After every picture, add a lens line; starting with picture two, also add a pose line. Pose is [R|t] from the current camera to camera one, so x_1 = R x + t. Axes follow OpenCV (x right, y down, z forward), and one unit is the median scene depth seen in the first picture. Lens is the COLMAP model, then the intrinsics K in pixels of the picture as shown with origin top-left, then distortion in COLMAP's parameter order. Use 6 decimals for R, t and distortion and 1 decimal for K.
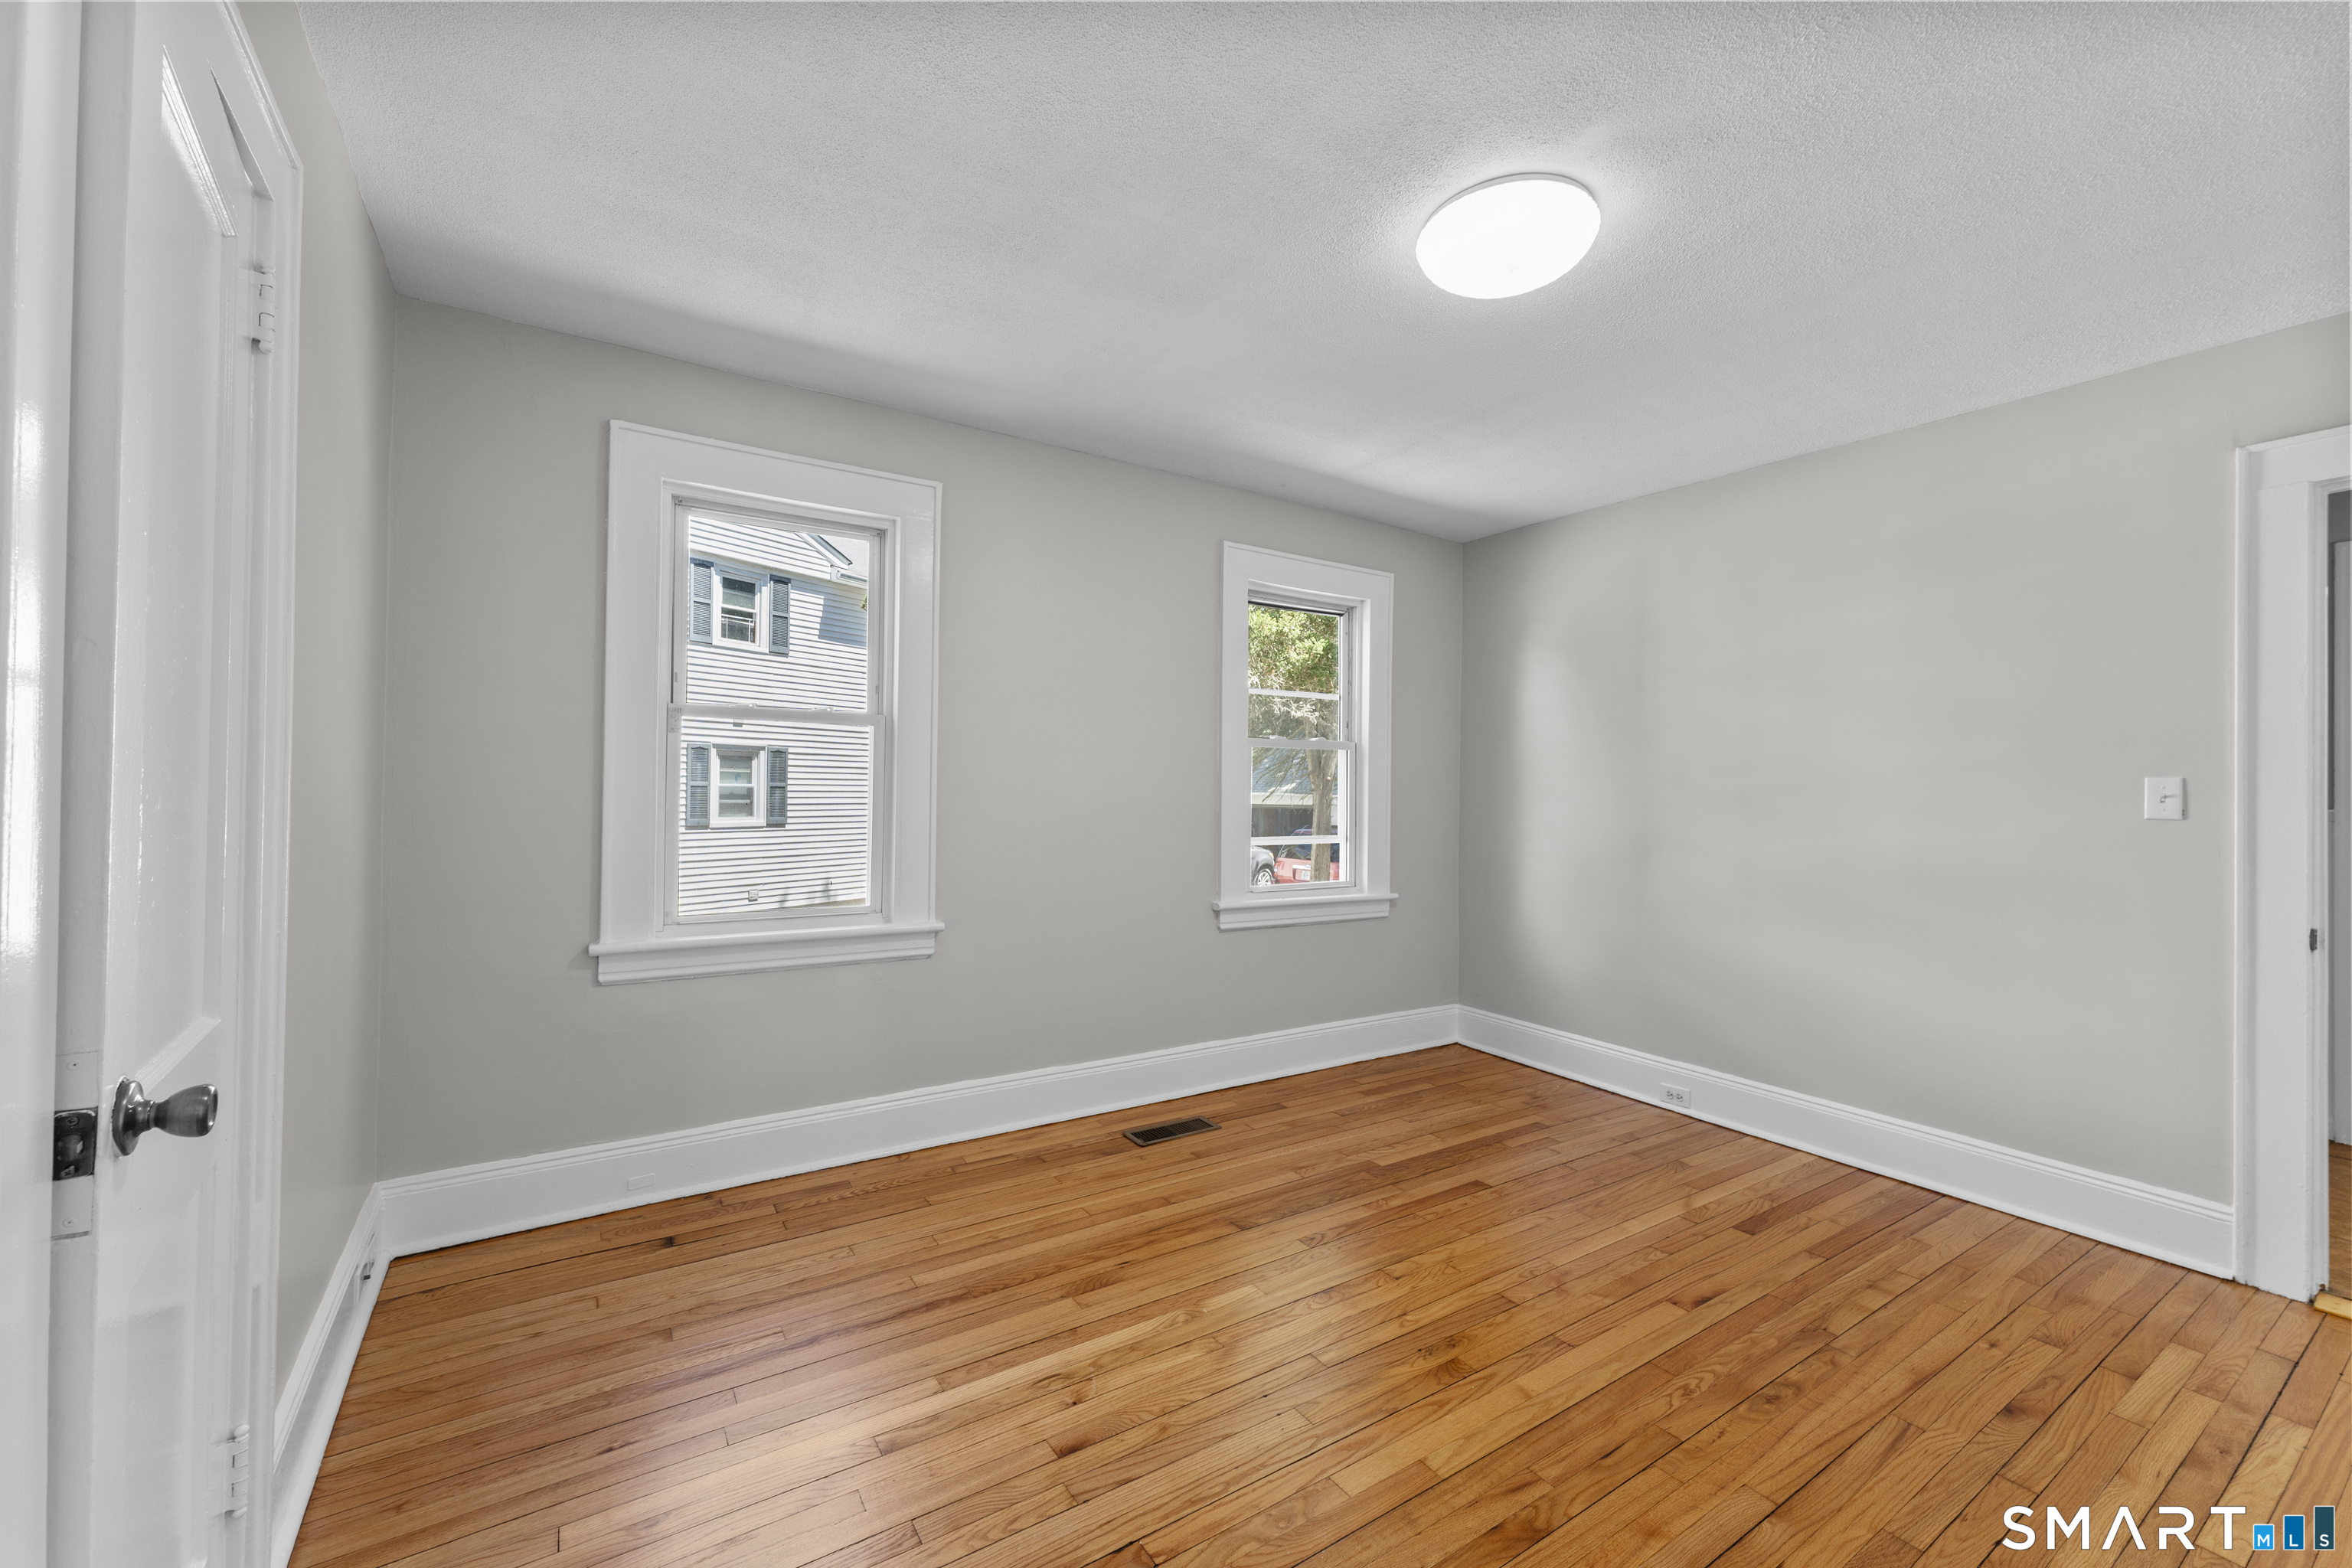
lens RADIAL K [[930.6, 0, 1176.0], [0, 930.6, 784.0], [0, 0, 1]] dist [0.000331, -0.000001]
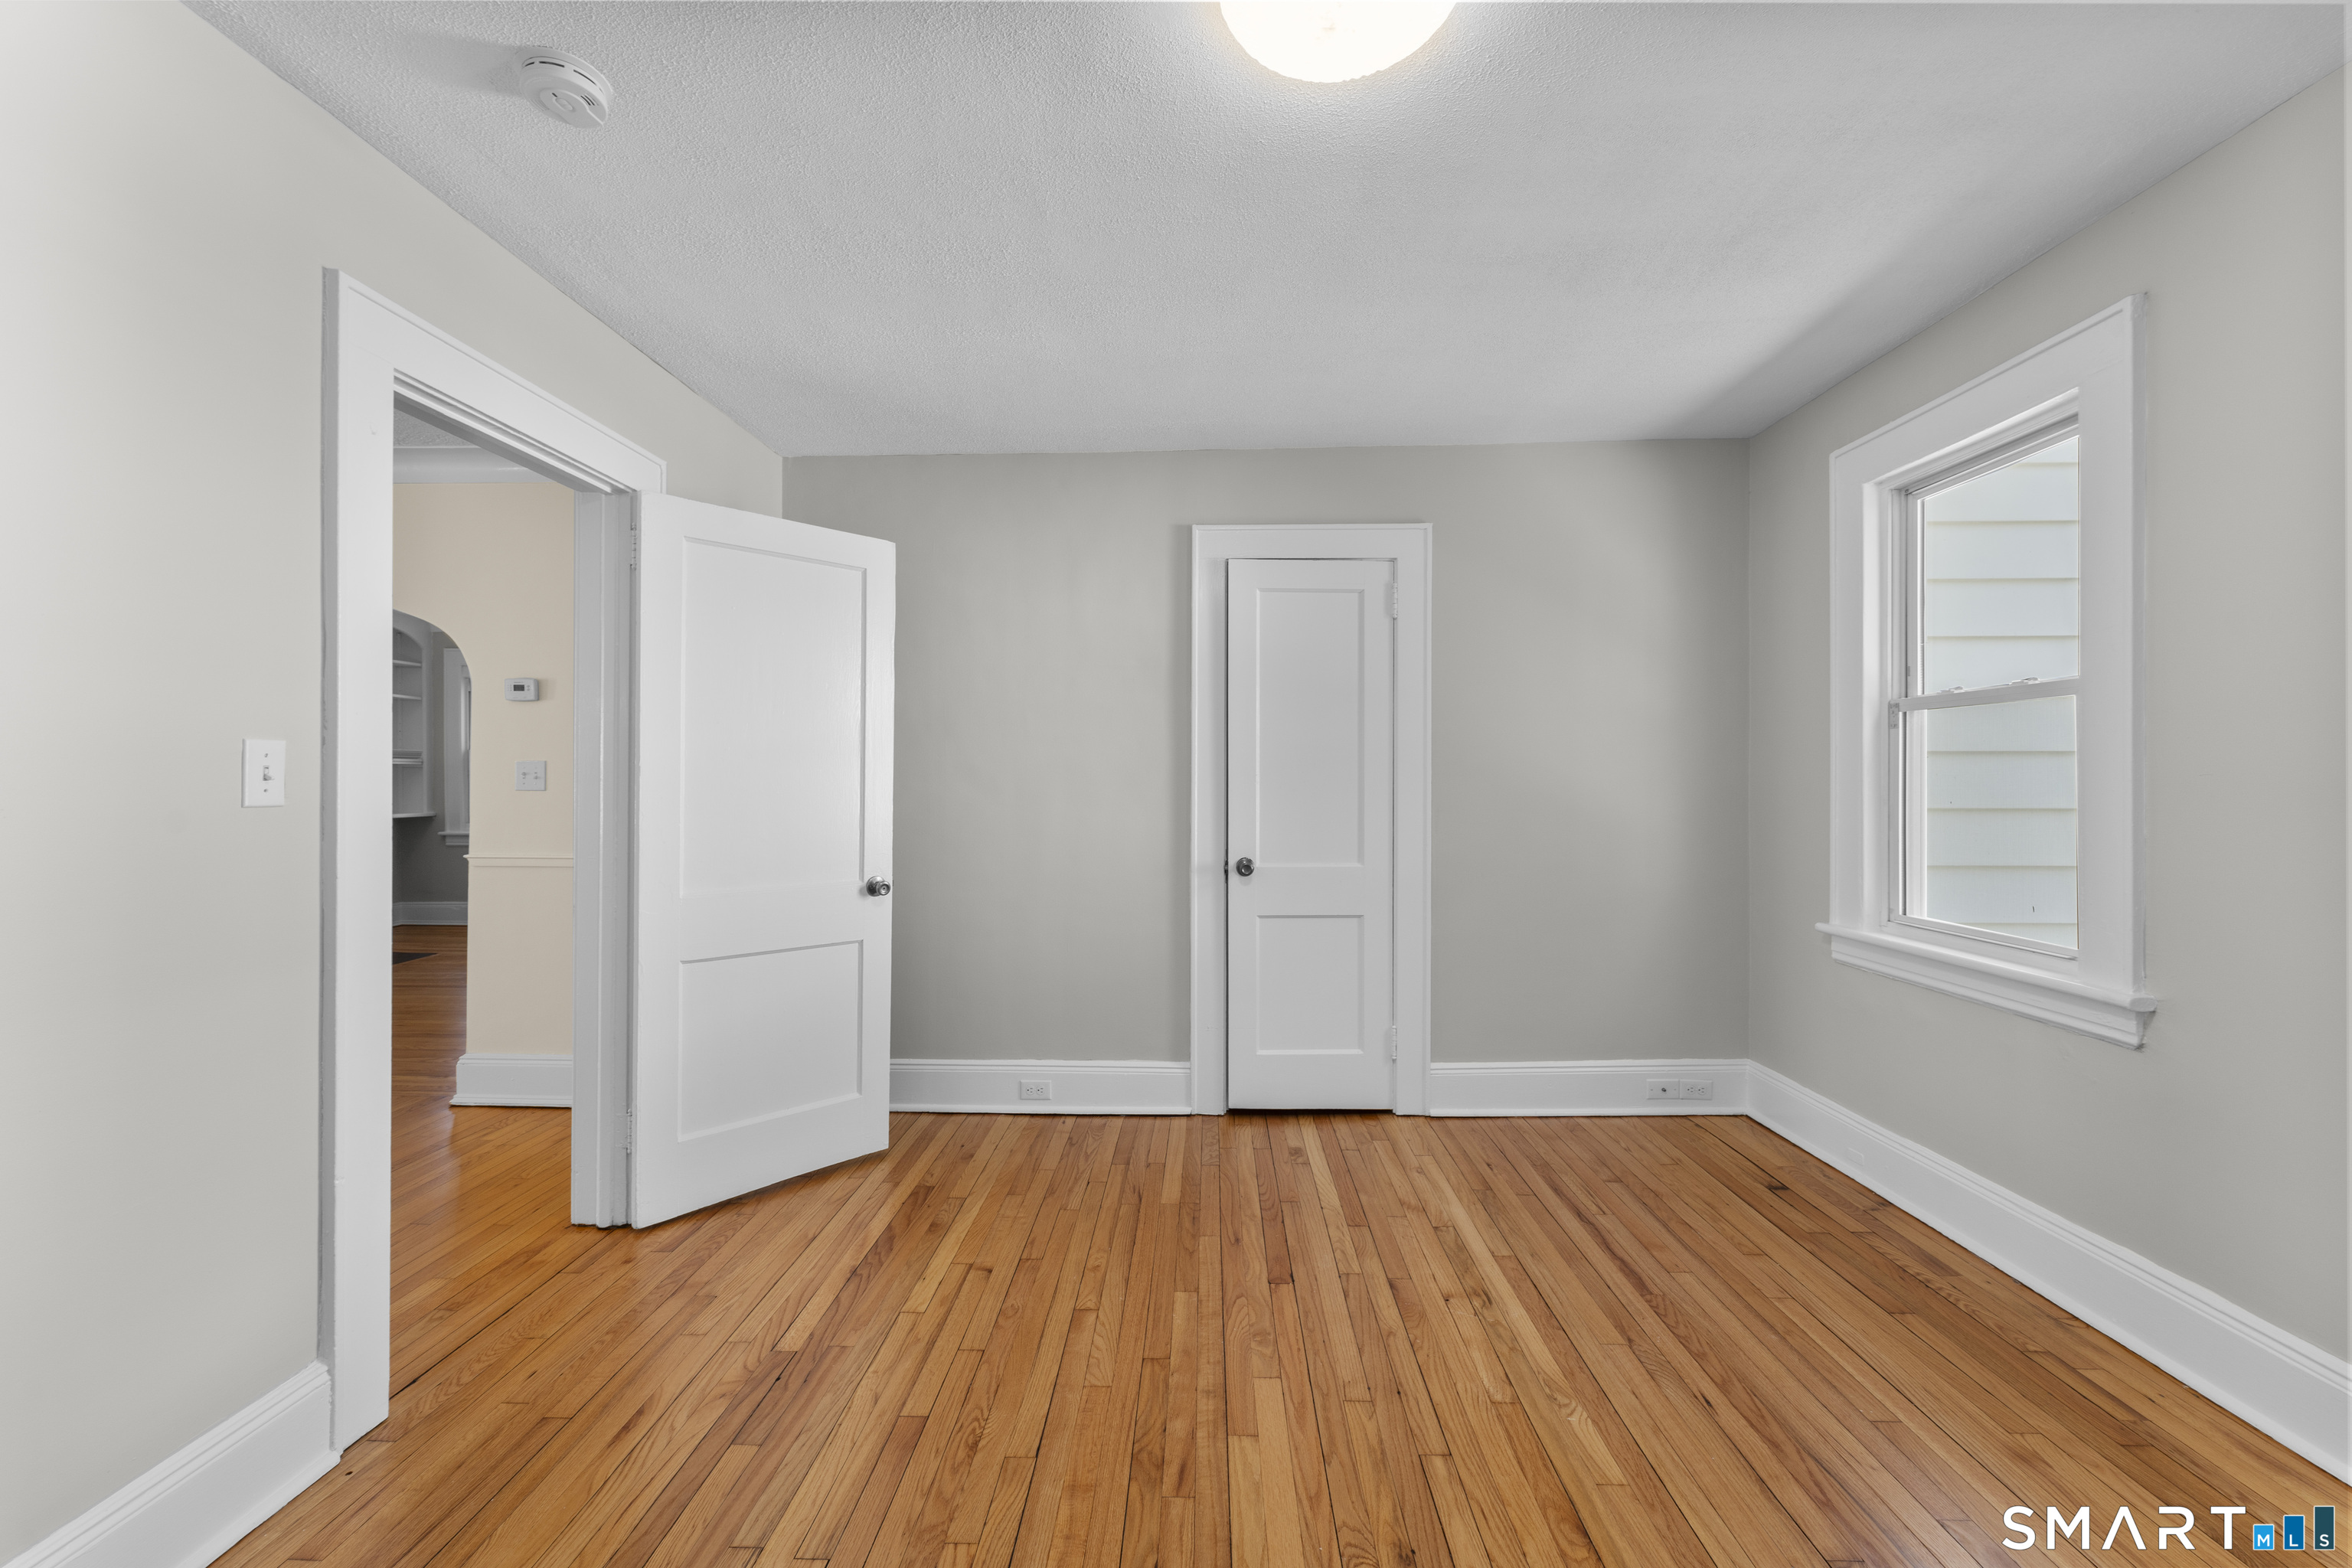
lens RADIAL K [[936.3, 0, 1167.1], [0, 936.3, 790.9], [0, 0, 1]] dist [-0.002757, -0.000683]
pose [[-0.583534, -0.001830, -0.812087, 0.736552], [0.000431, 0.999997, -0.002563, 0.012957], [0.812089, -0.001845, -0.583531, 0.969063]]
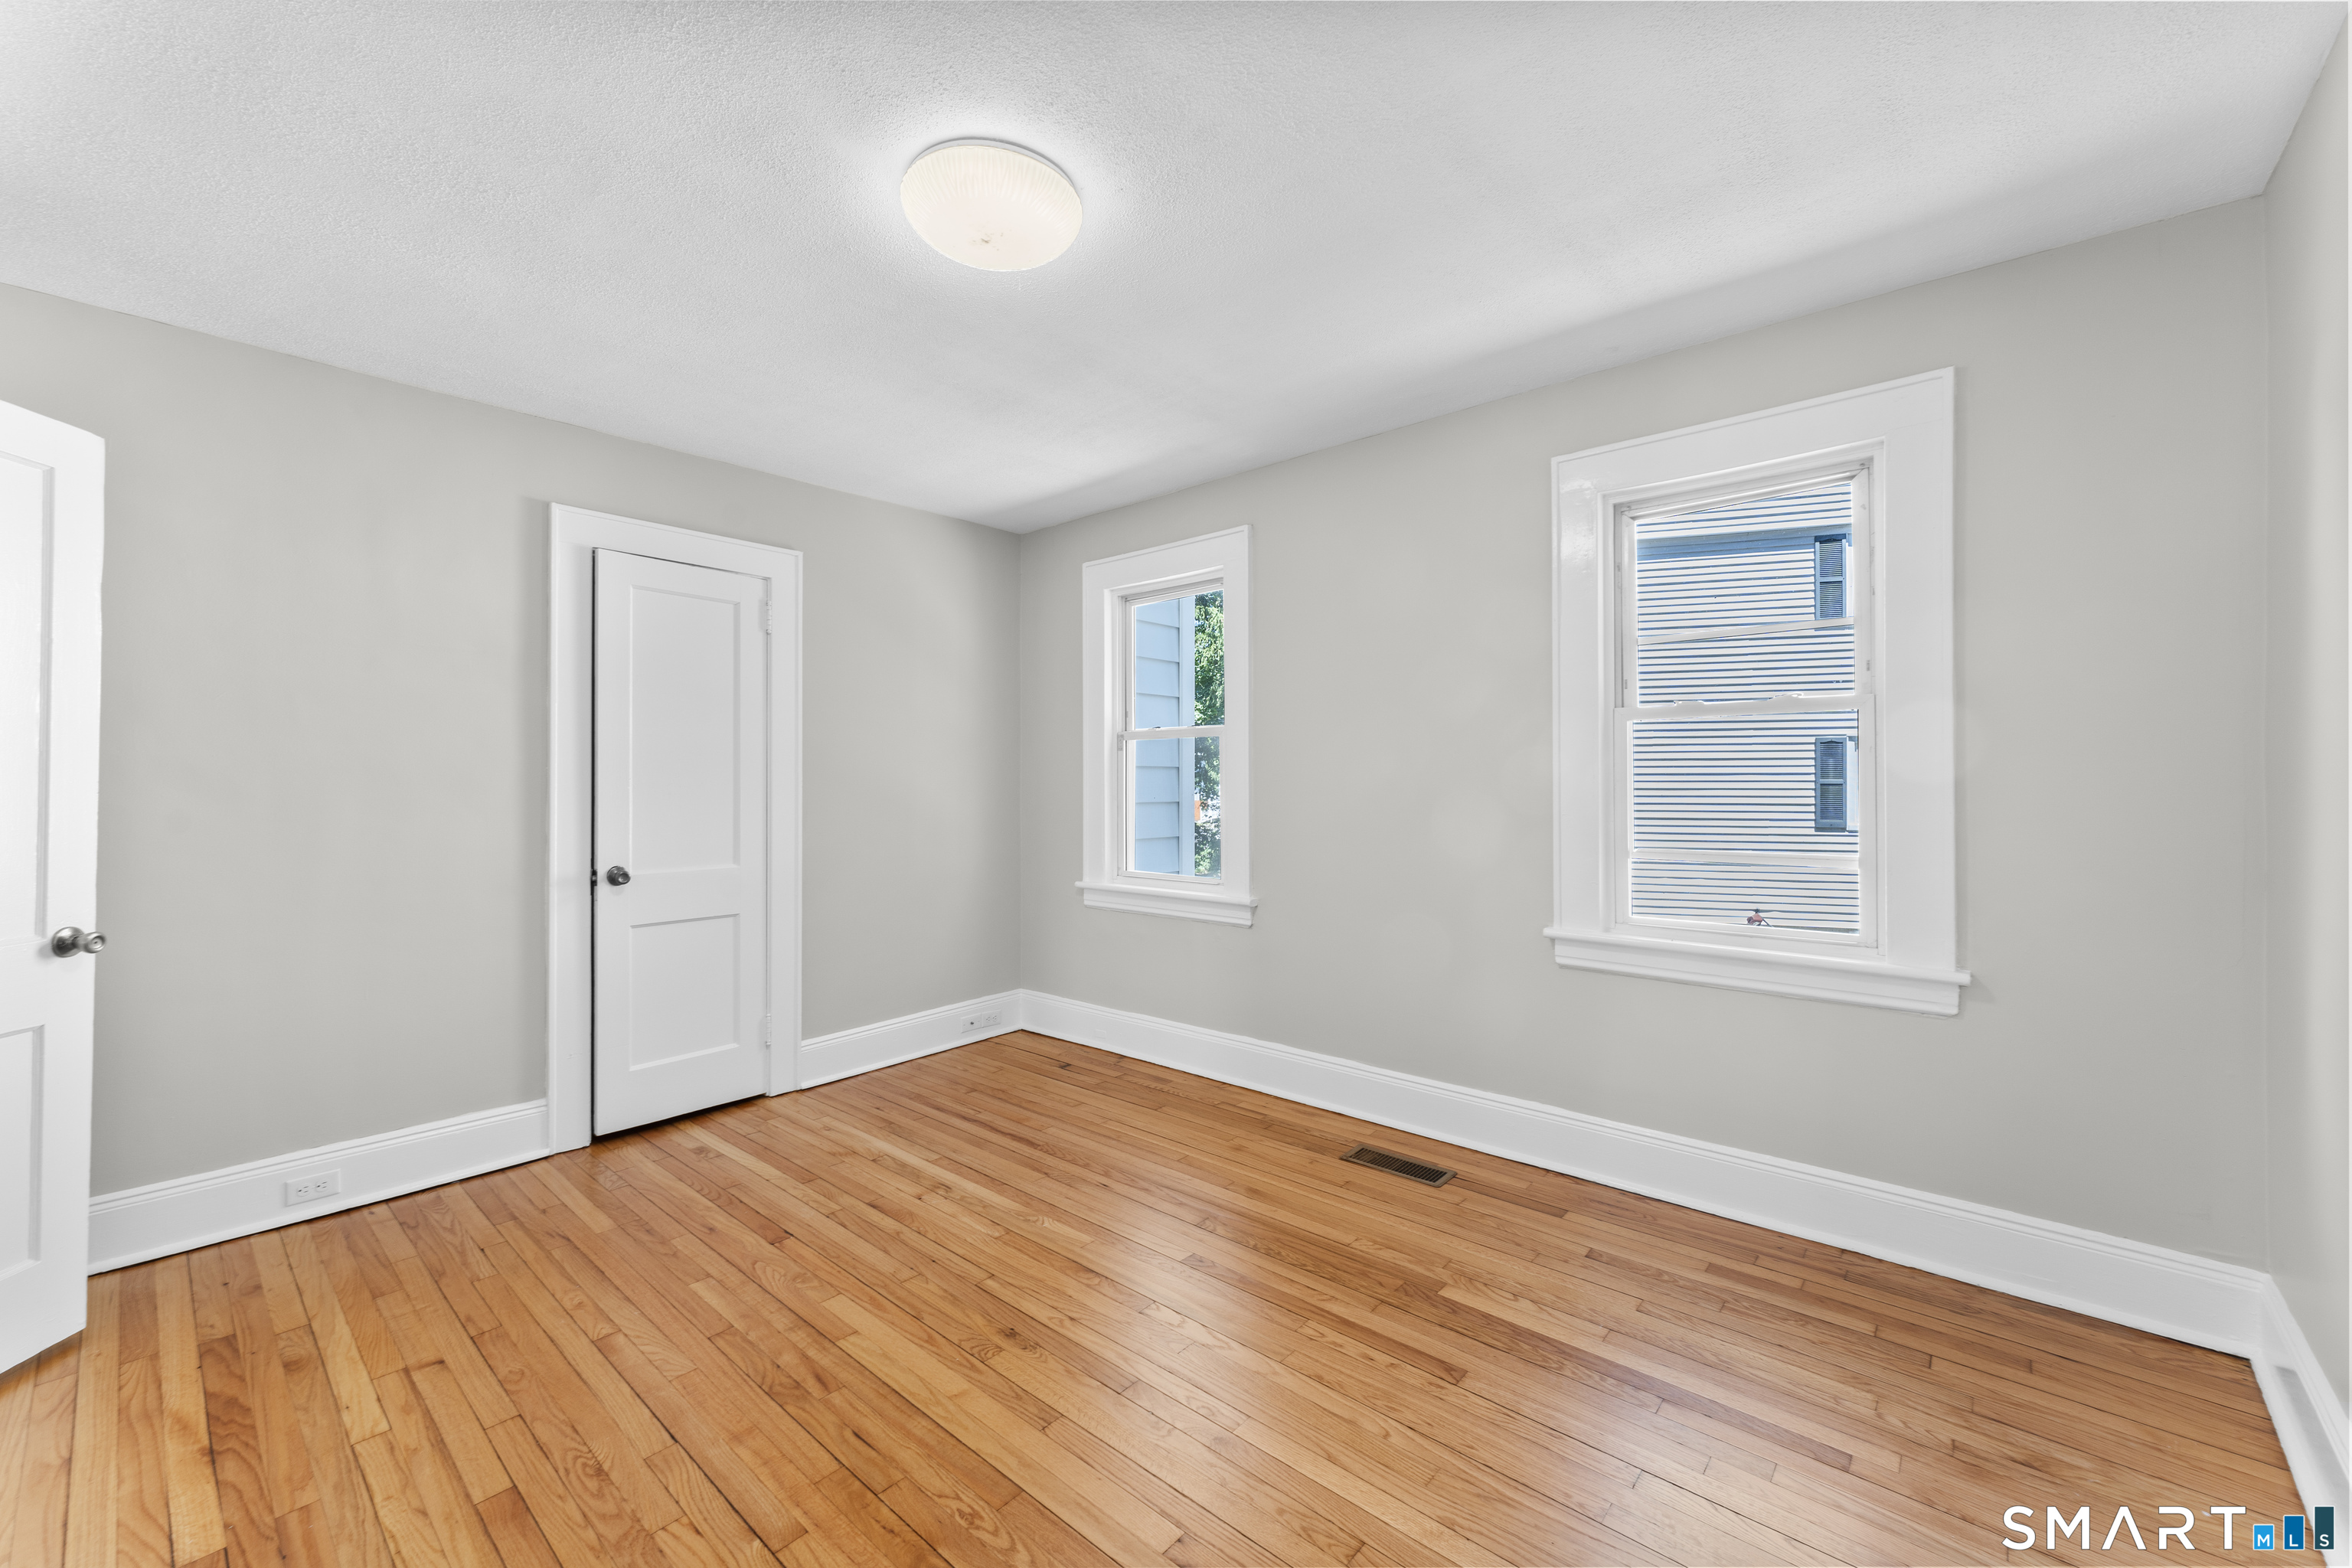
lens RADIAL K [[939.5, 0, 1178.2], [0, 939.5, 795.4], [0, 0, 1]] dist [-0.000953, -0.000299]
pose [[0.267144, -0.001136, -0.963656, 0.997183], [0.012806, 0.999915, 0.002371, 0.015840], [0.963572, -0.012974, 0.267136, 0.692304]]
